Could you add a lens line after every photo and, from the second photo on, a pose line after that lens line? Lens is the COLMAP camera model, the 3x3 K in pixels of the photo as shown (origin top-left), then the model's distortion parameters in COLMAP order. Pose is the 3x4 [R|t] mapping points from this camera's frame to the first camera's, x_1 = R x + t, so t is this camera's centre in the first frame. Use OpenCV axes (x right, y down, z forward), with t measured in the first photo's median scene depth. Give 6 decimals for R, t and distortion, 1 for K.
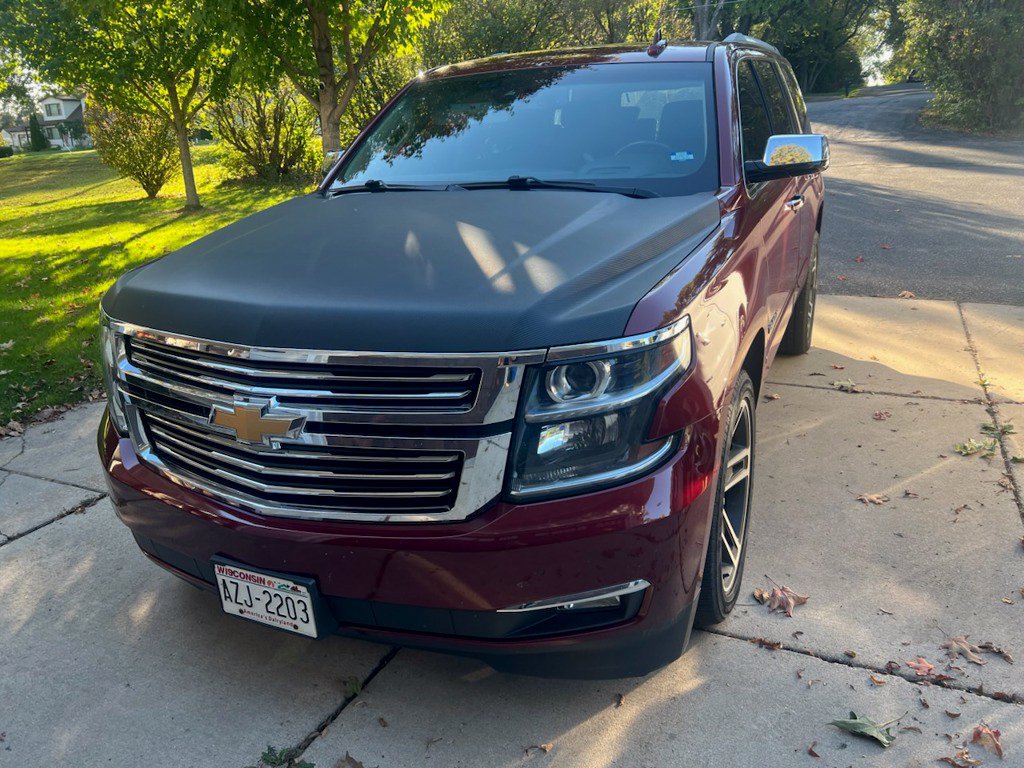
lens RADIAL K [[747.7, 0, 507.3], [0, 747.7, 384.5], [0, 0, 1]] dist [0.024969, -0.038163]
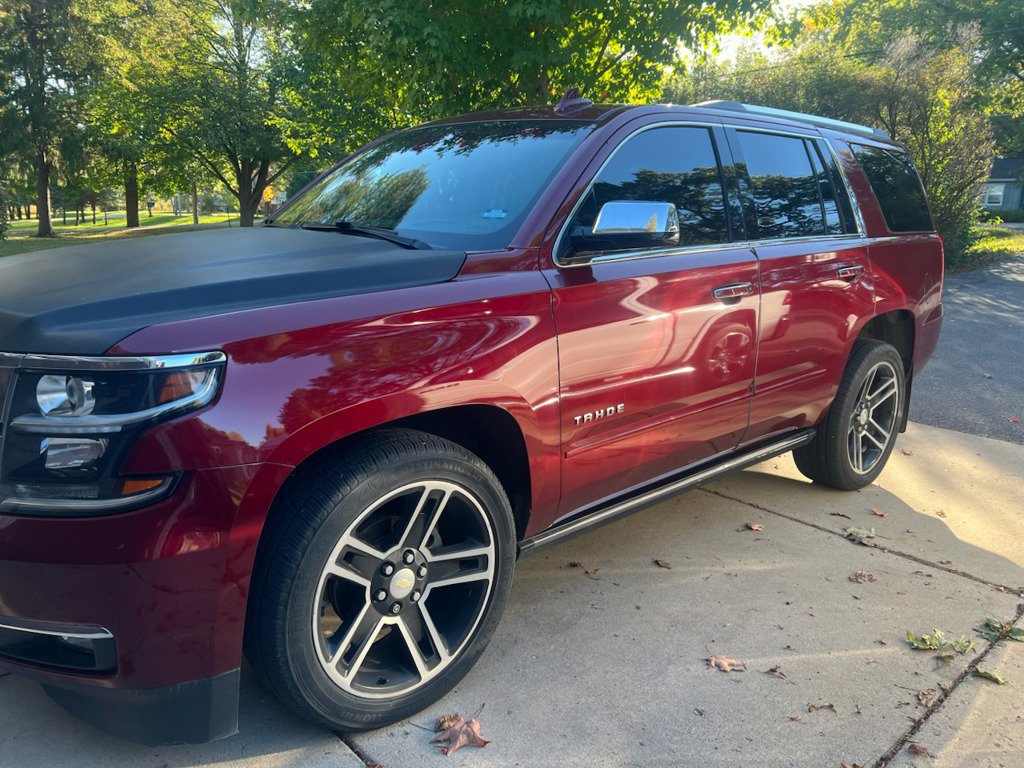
lens RADIAL K [[747.7, 0, 507.3], [0, 747.7, 384.5], [0, 0, 1]] dist [0.024969, -0.038163]
pose [[0.925443, 0.166212, -0.340482, 0.591239], [-0.200820, 0.977210, -0.068795, -0.041108], [0.321288, 0.132041, 0.937731, 0.176284]]
